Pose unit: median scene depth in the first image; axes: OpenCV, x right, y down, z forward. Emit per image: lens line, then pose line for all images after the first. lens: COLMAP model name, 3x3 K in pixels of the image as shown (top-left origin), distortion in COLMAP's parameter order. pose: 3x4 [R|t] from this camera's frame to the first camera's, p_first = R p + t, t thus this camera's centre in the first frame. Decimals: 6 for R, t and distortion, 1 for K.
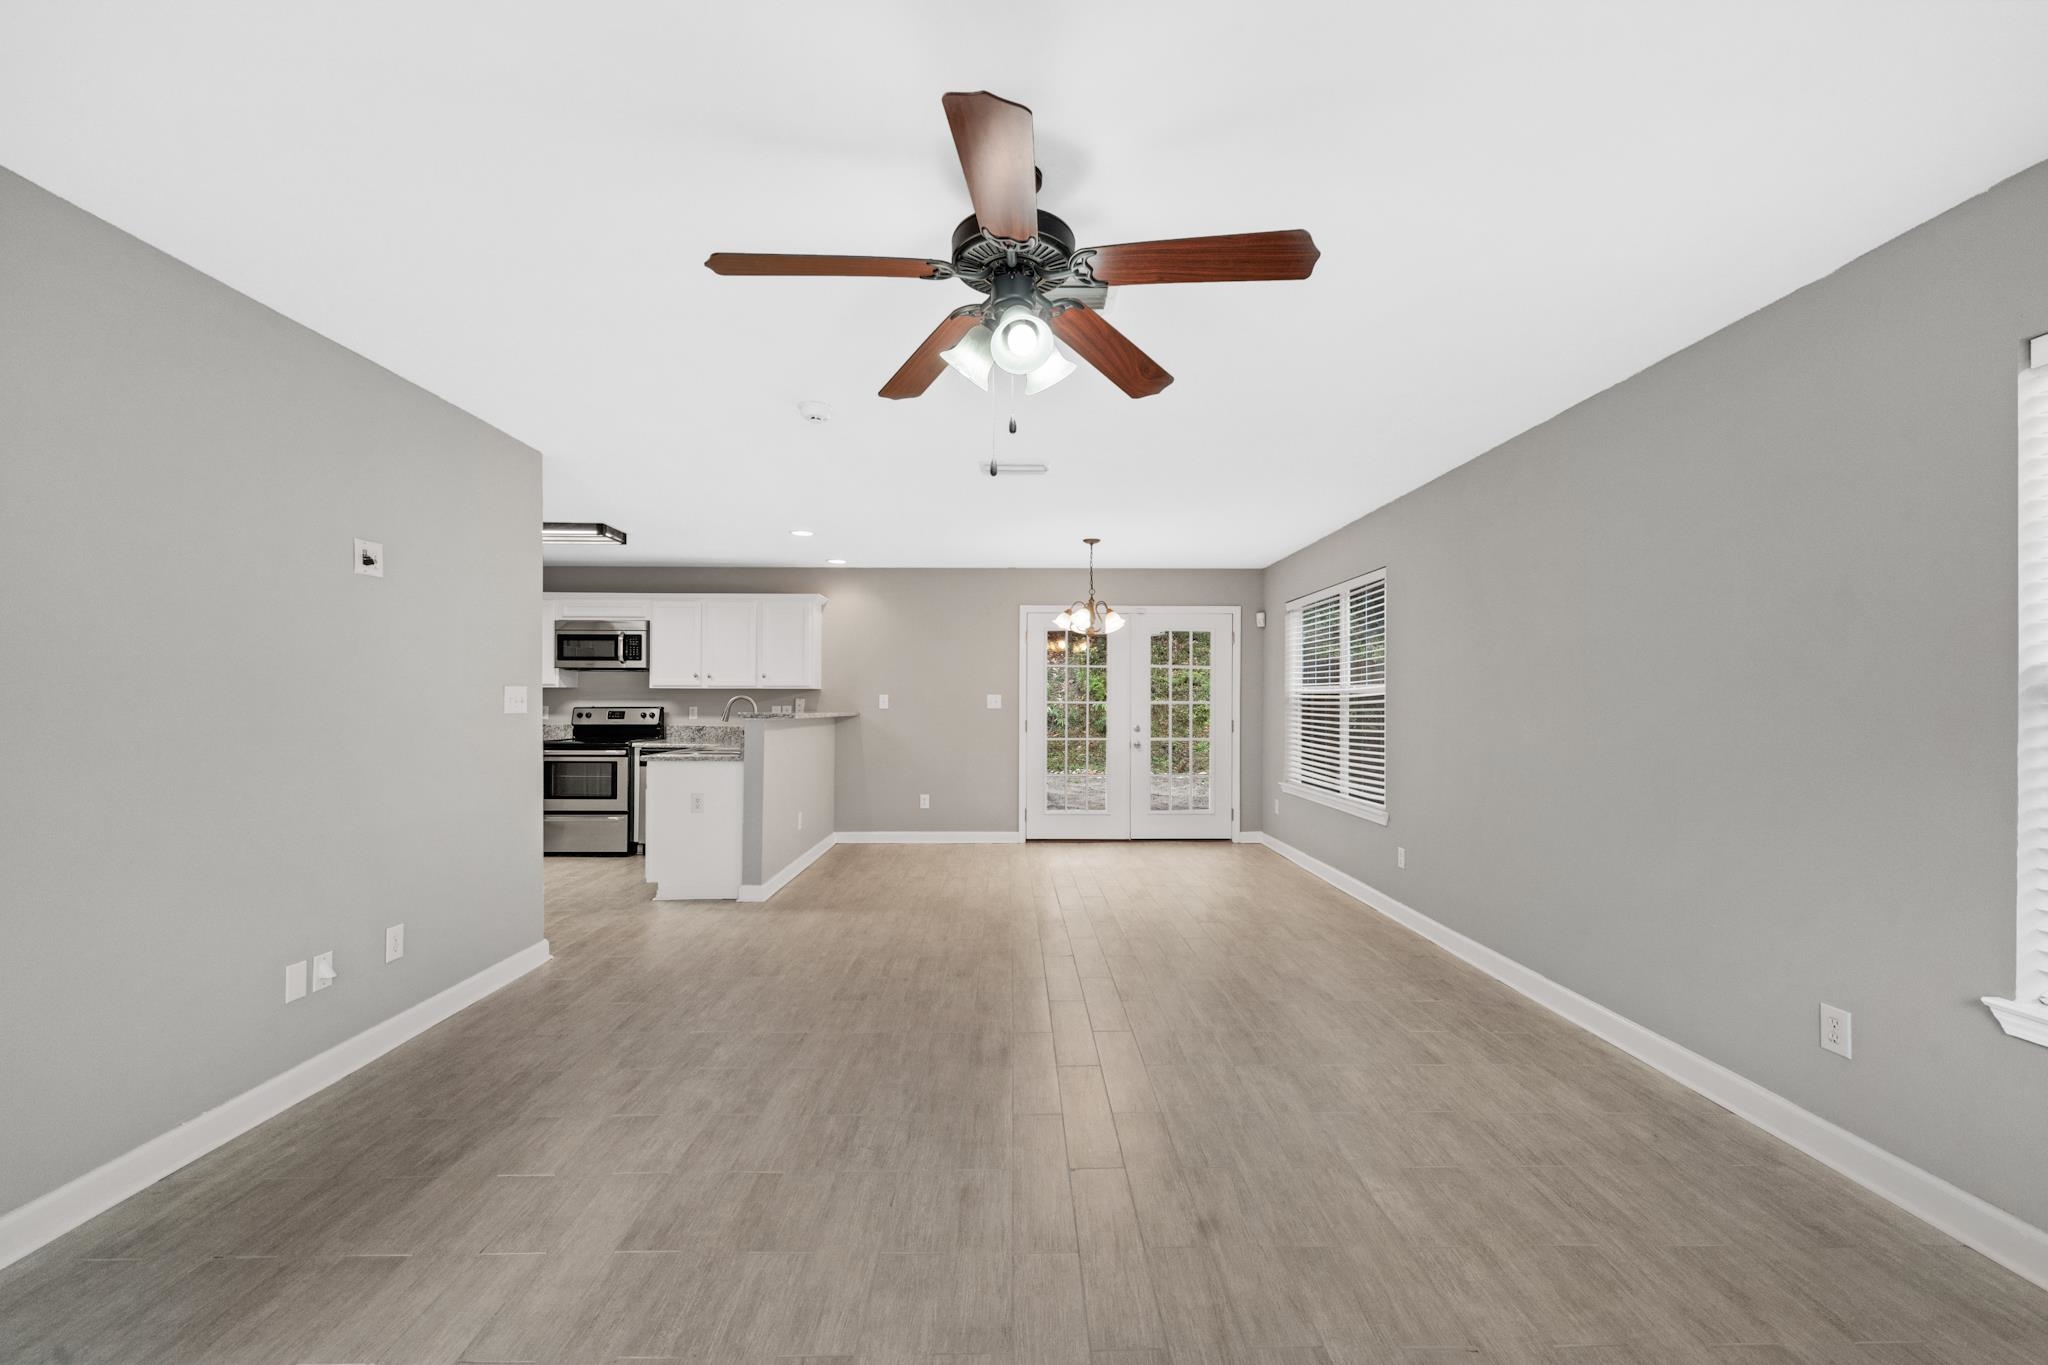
lens RADIAL K [[804.2, 0, 1024.2], [0, 804.2, 690.5], [0, 0, 1]] dist [-0.007477, -0.000143]
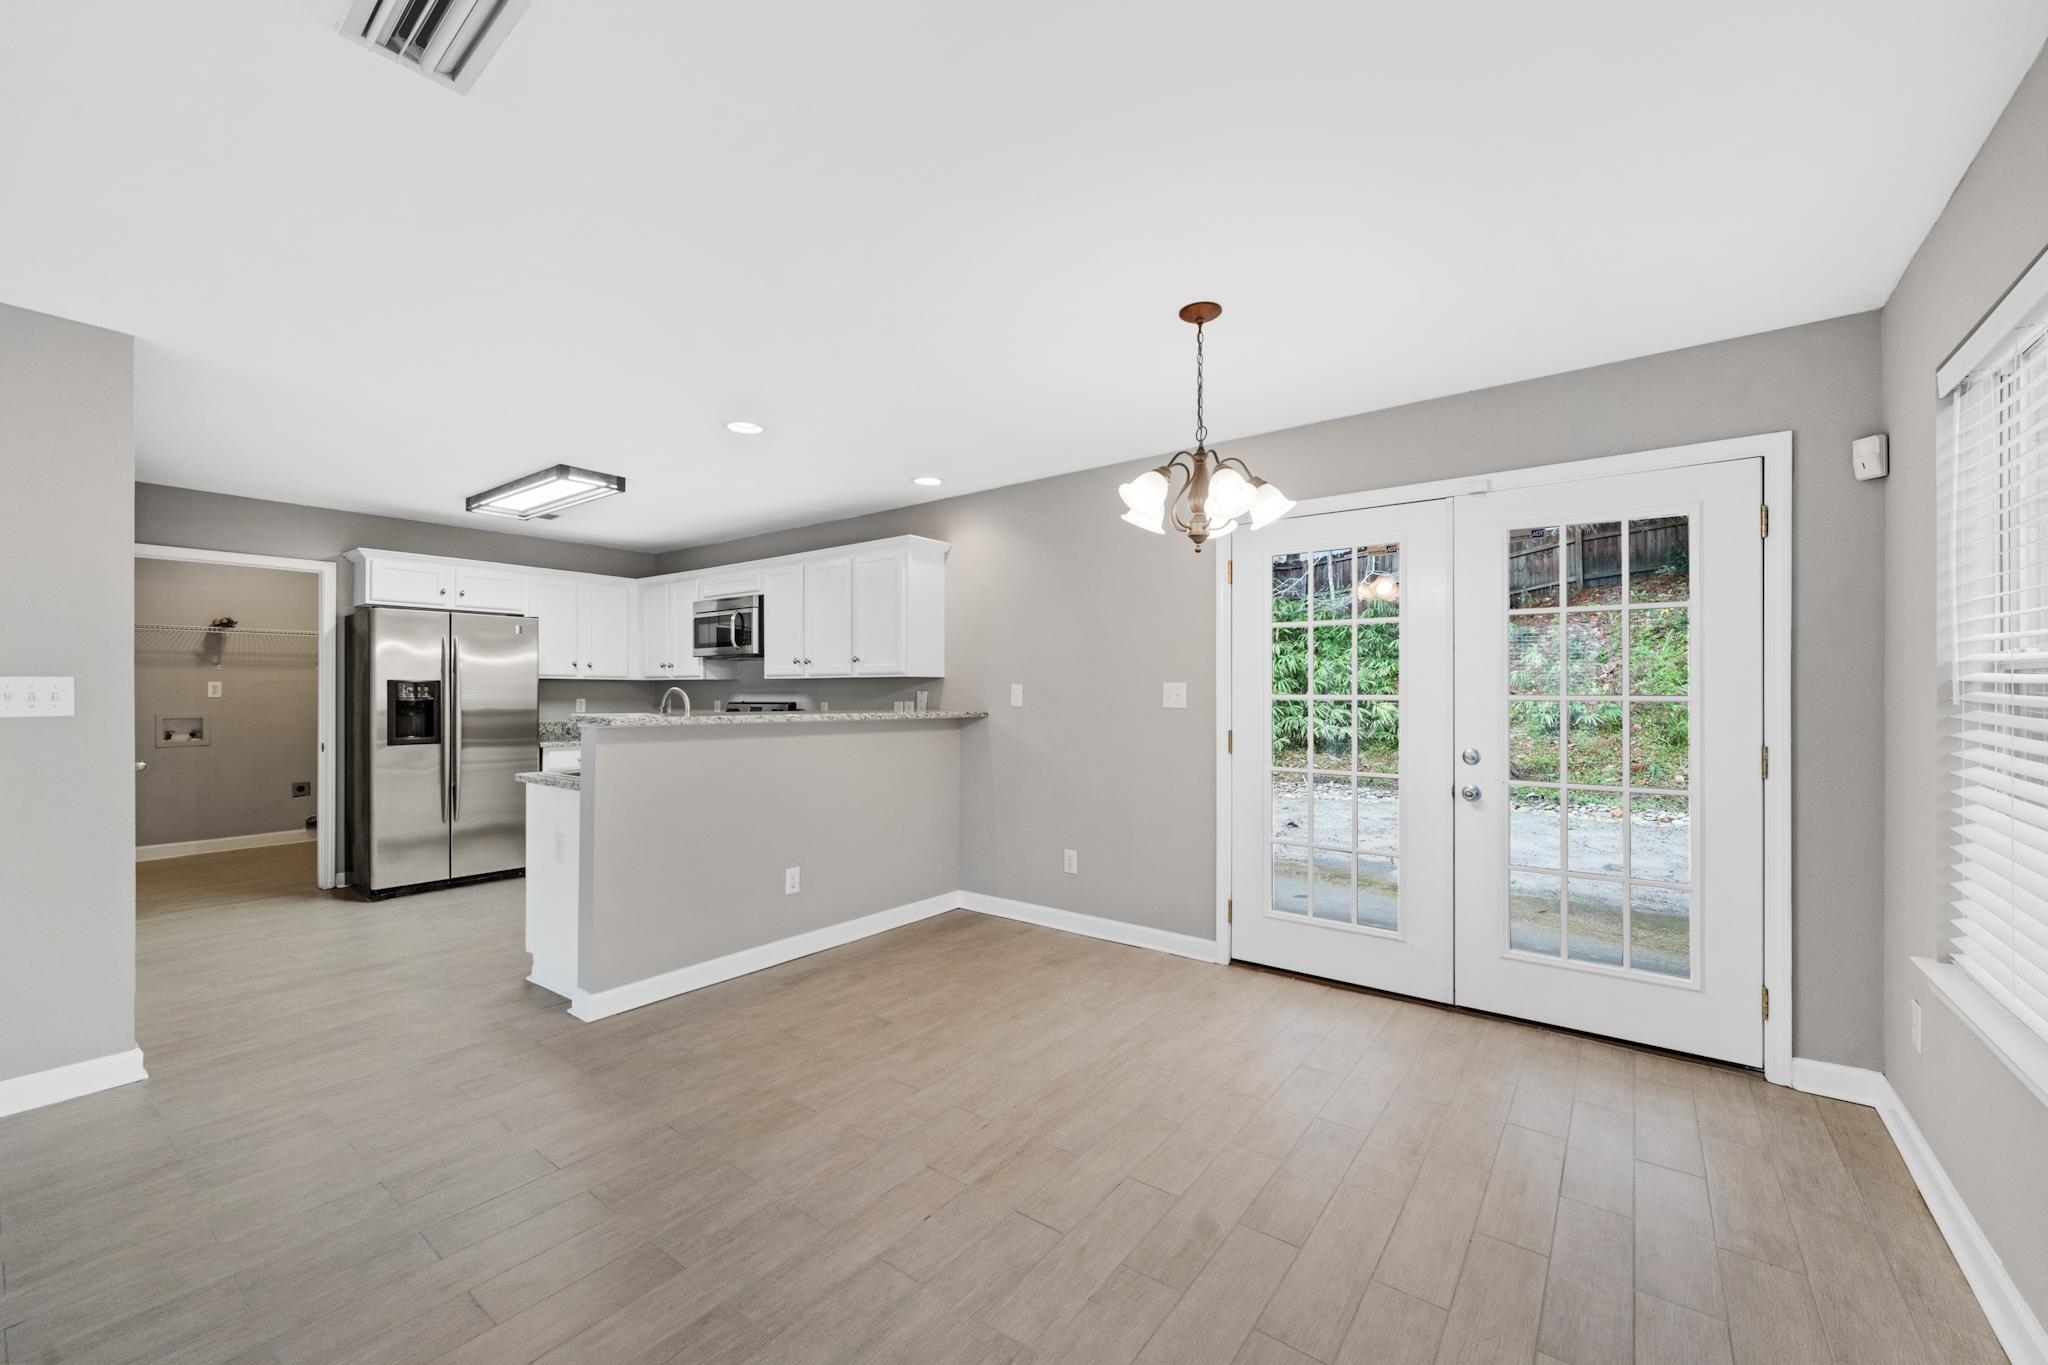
lens RADIAL K [[804.2, 0, 1019.1], [0, 804.2, 686.0], [0, 0, 1]] dist [-0.007477, -0.000143]
pose [[0.781786, -0.006557, -0.623512, 0.223434], [0.011026, 0.999934, 0.003309, 0.004666], [0.623449, -0.009462, 0.781807, 0.509893]]
